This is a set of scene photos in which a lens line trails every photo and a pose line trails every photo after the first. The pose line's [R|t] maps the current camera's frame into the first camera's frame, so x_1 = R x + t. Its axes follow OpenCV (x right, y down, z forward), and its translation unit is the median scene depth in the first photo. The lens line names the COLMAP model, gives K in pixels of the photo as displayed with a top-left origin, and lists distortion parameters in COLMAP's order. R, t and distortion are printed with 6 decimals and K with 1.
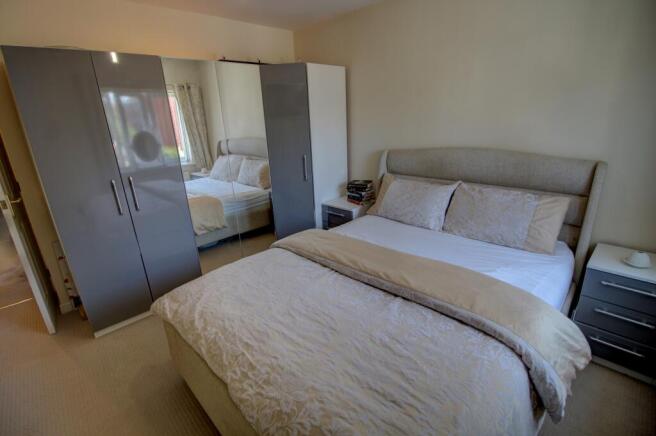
lens RADIAL K [[310.0, 0, 330.5], [0, 310.0, 215.7], [0, 0, 1]] dist [0.002387, 0.000213]
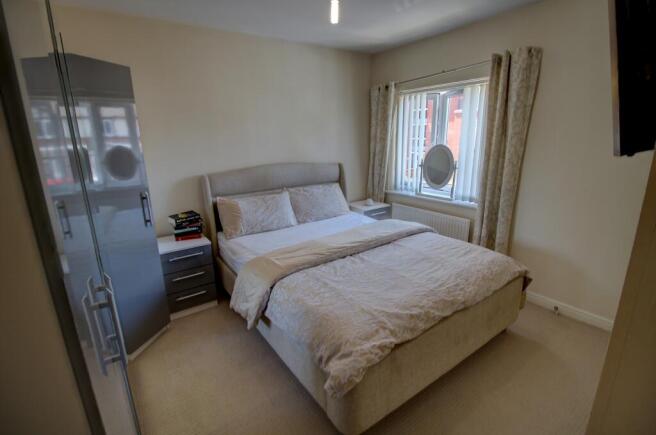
lens RADIAL K [[310.0, 0, 330.5], [0, 310.0, 218.0], [0, 0, 1]] dist [0.002387, 0.000213]
pose [[0.153193, -0.222093, 0.962916, -1.217342], [0.313538, 0.934994, 0.165771, -0.208692], [-0.937137, 0.276516, 0.212869, 0.782265]]
